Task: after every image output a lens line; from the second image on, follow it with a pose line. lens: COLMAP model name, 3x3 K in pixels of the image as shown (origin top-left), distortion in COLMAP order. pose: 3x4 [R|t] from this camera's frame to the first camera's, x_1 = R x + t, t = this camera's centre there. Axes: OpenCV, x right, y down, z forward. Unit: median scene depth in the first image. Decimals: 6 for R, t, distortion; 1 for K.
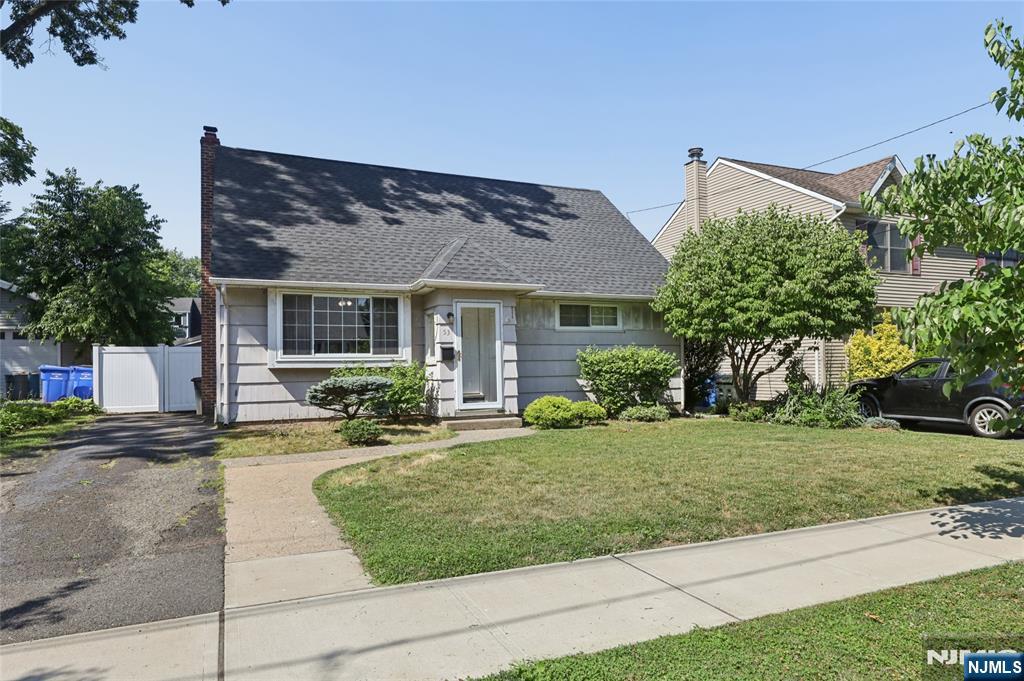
lens RADIAL K [[628.4, 0, 511.0], [0, 628.4, 344.0], [0, 0, 1]] dist [0.003883, 0.001315]
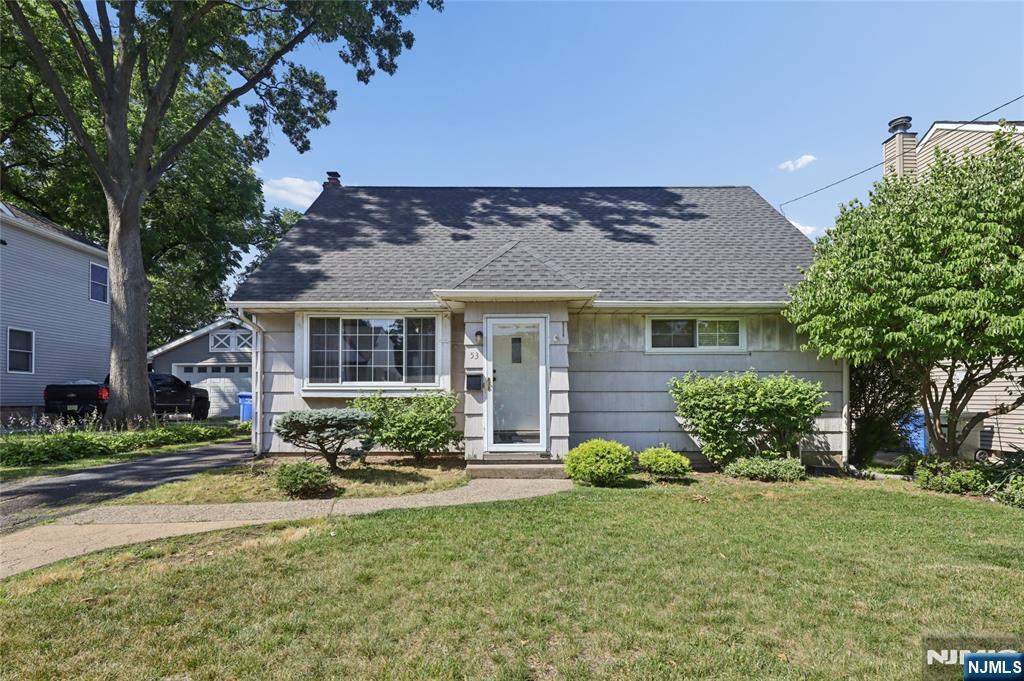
lens RADIAL K [[512.6, 0, 516.1], [0, 512.6, 385.1], [0, 0, 1]] dist [0.006013, -0.000654]
pose [[0.915271, 0.002469, -0.402830, 0.191321], [0.003231, 0.999904, 0.013470, 0.009591], [0.402825, -0.013630, 0.915176, 0.368982]]
